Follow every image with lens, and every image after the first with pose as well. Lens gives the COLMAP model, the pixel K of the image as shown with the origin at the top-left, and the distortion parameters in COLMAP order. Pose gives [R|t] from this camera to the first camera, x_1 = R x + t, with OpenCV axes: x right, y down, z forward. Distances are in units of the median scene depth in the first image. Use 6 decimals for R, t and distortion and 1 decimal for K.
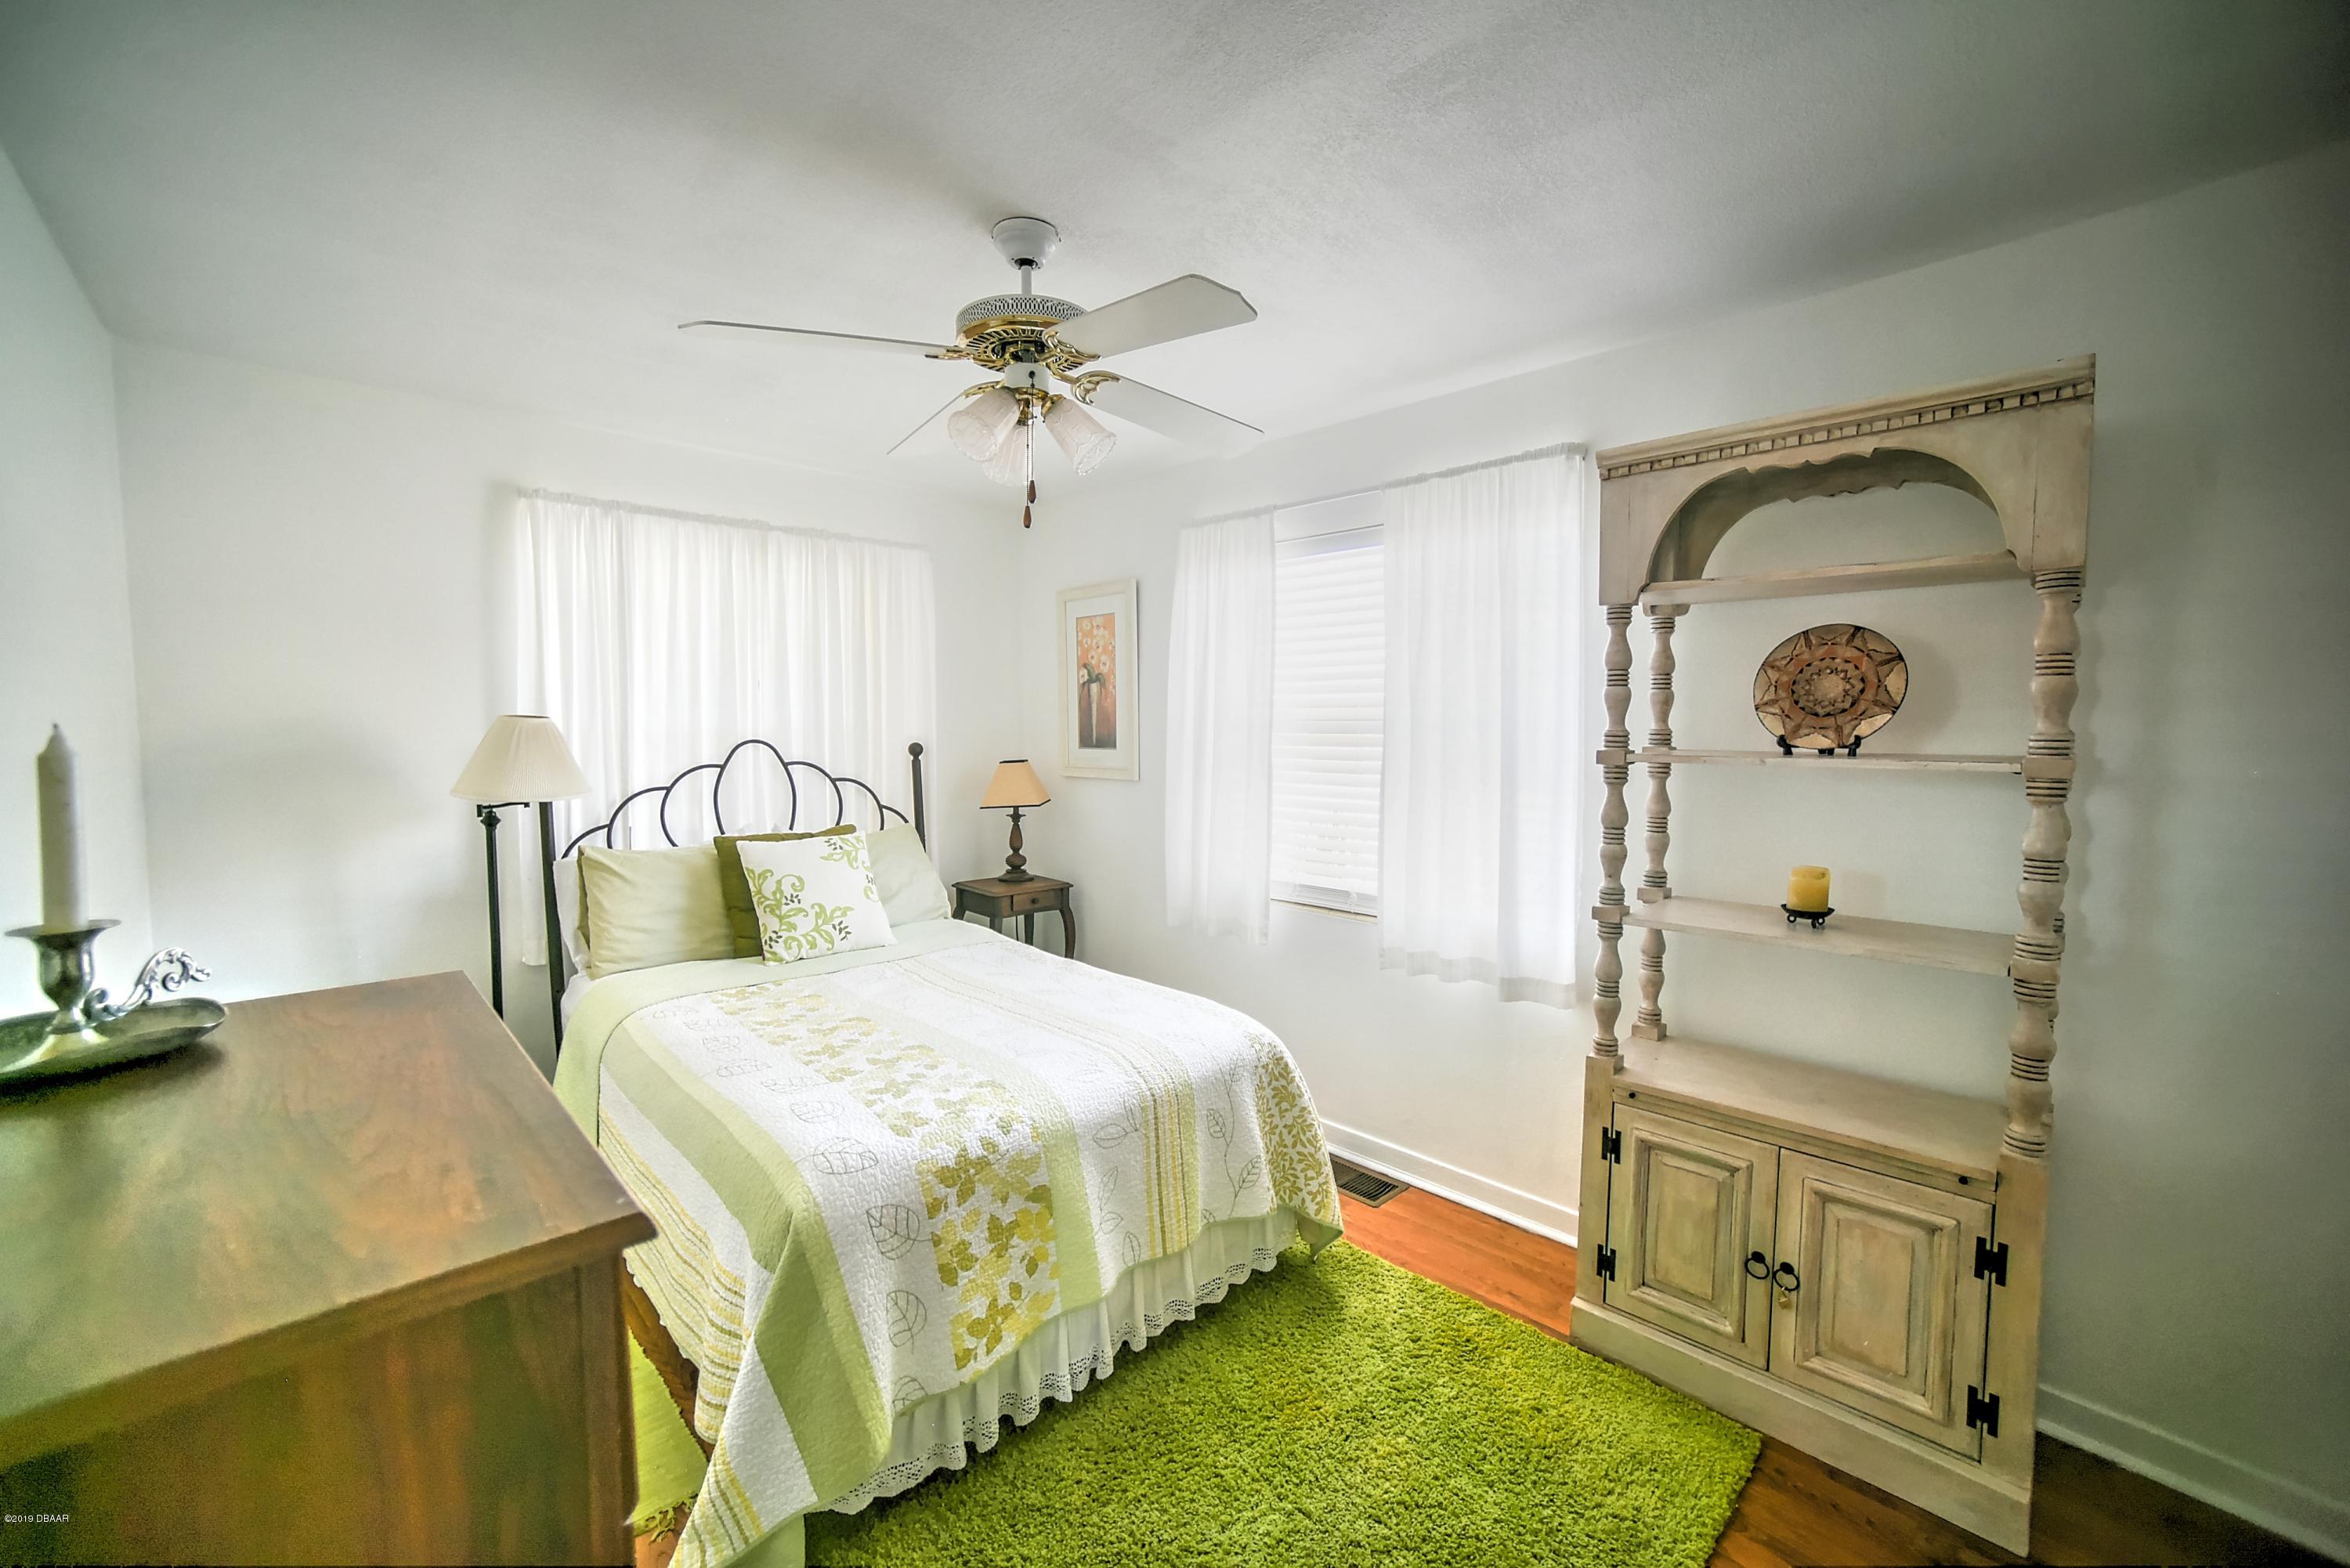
lens RADIAL K [[936.3, 0, 1173.9], [0, 936.3, 780.7], [0, 0, 1]] dist [-0.068106, 0.030738]
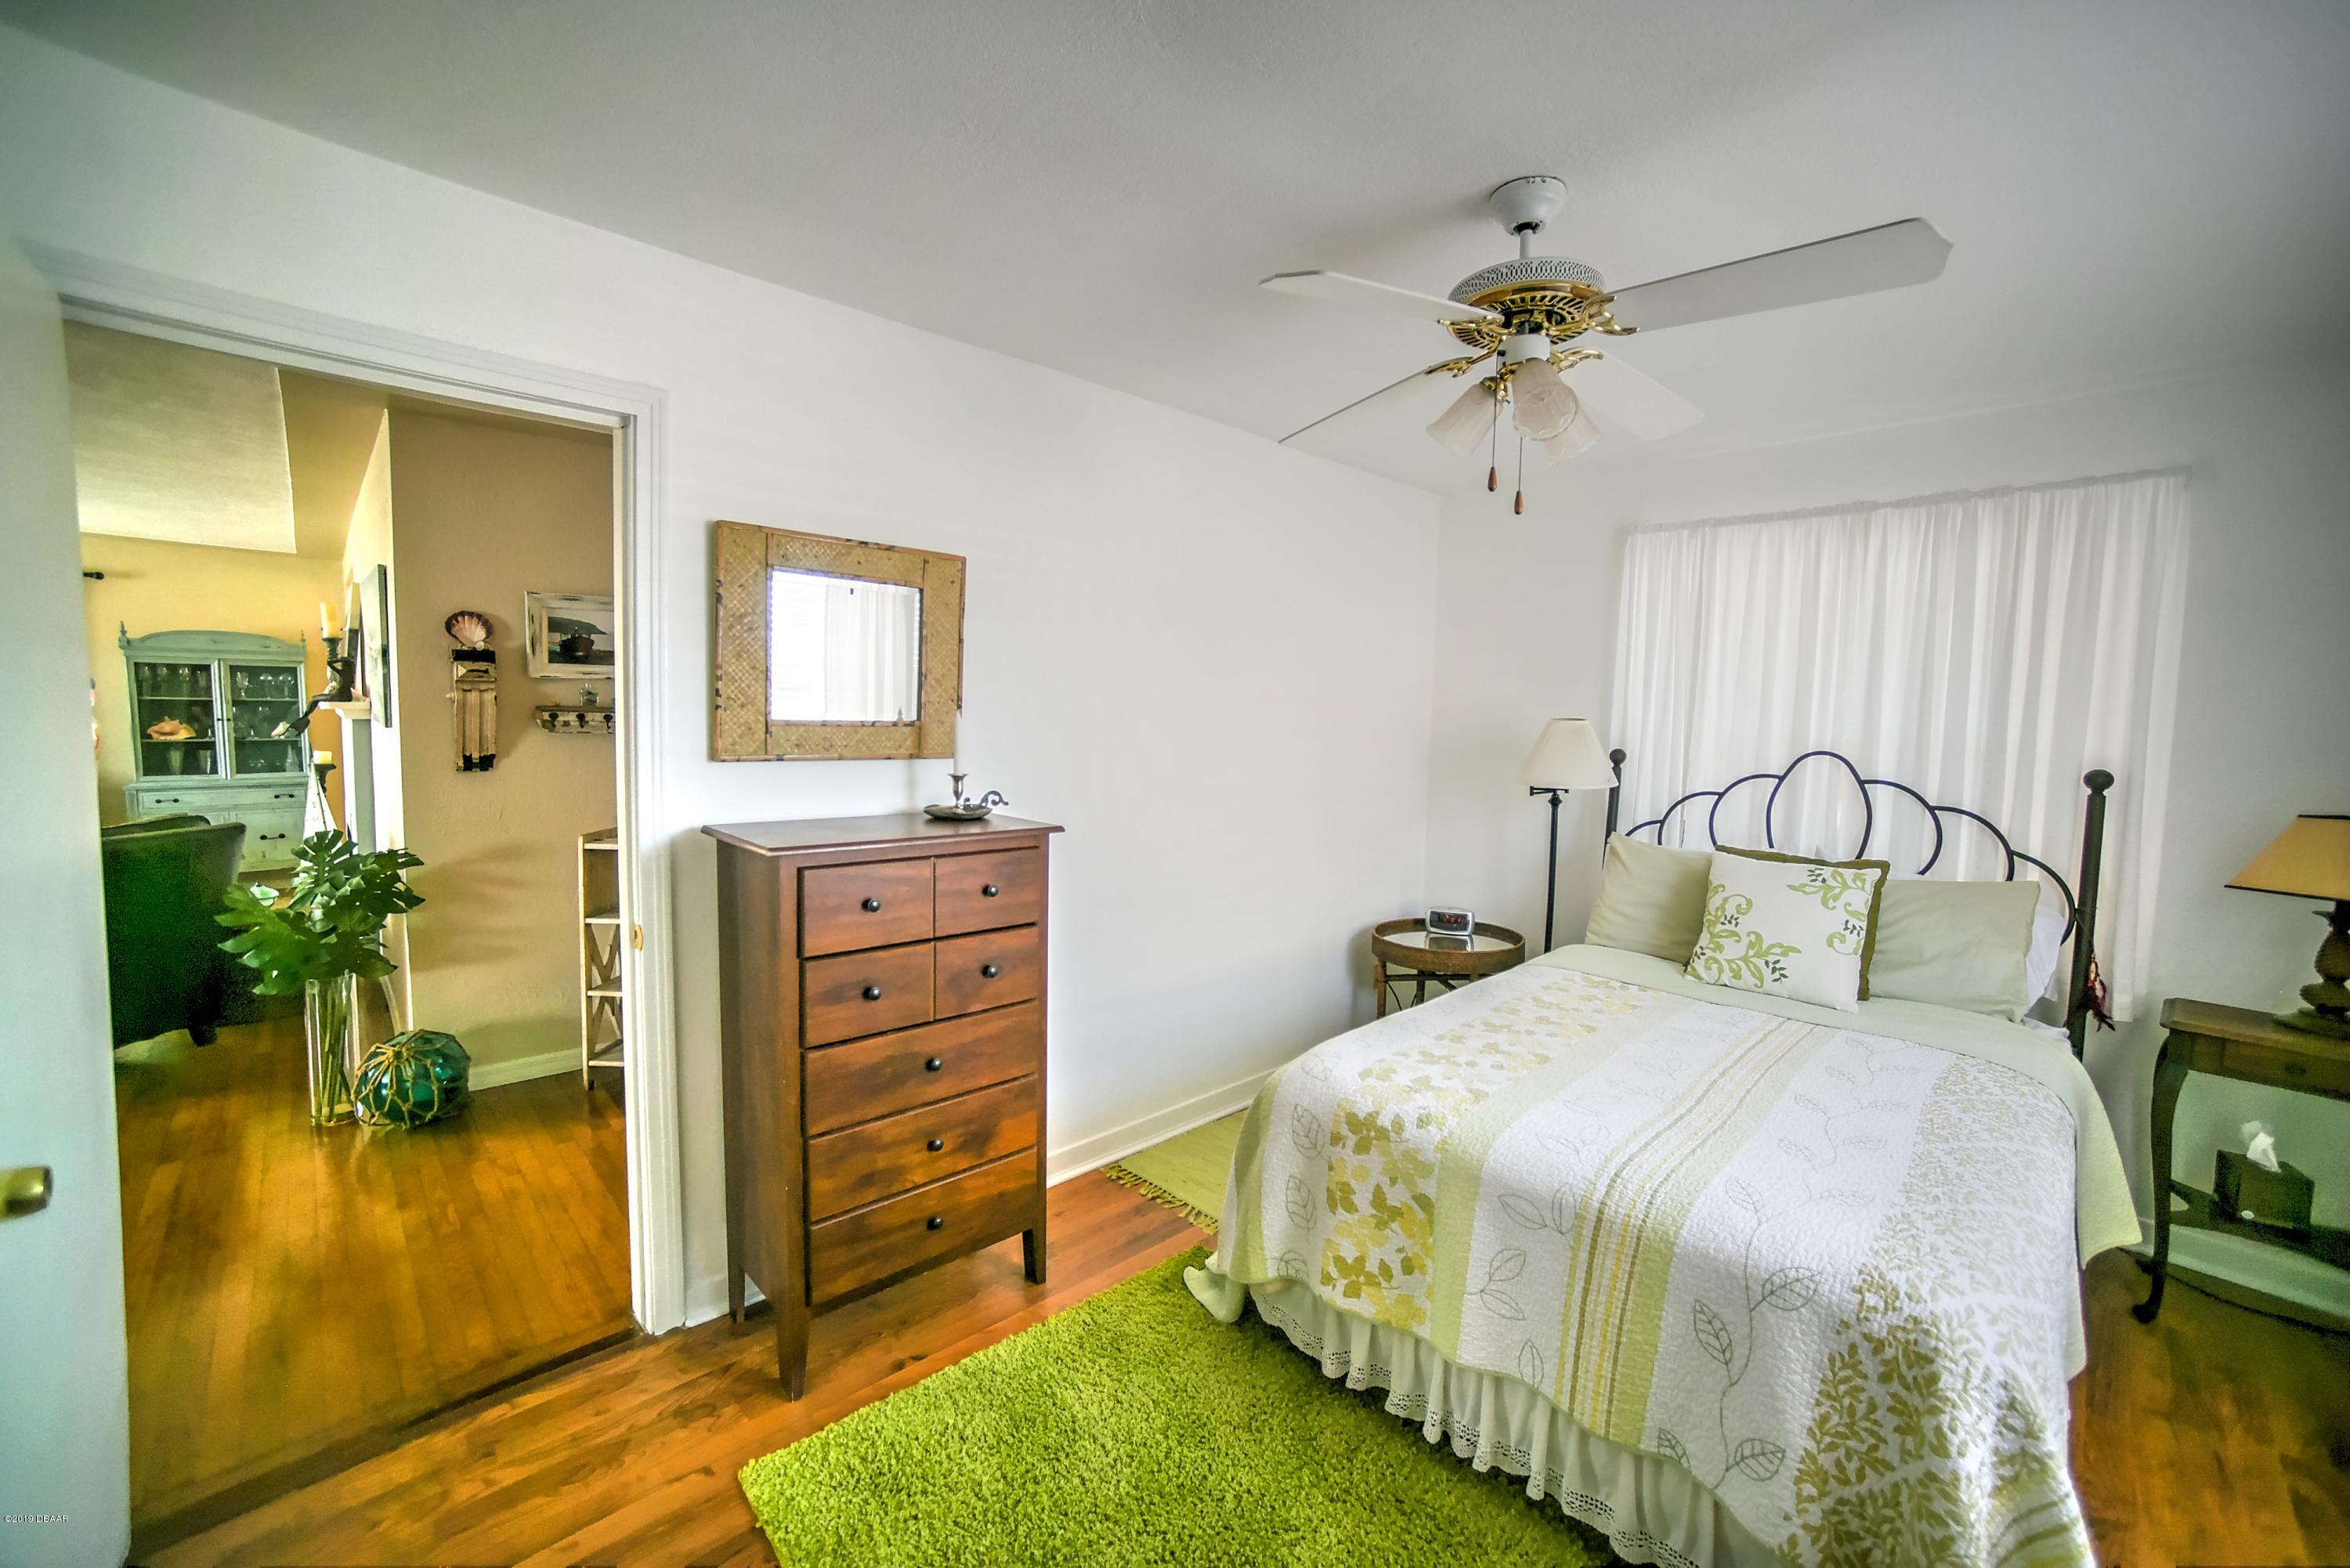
lens RADIAL K [[936.3, 0, 1173.9], [0, 936.3, 780.7], [0, 0, 1]] dist [-0.068106, 0.030738]
pose [[-0.000639, 0.072095, -0.997398, 0.677881], [-0.088025, 0.993522, 0.071871, -0.038023], [0.996118, 0.087842, 0.005711, 0.587064]]
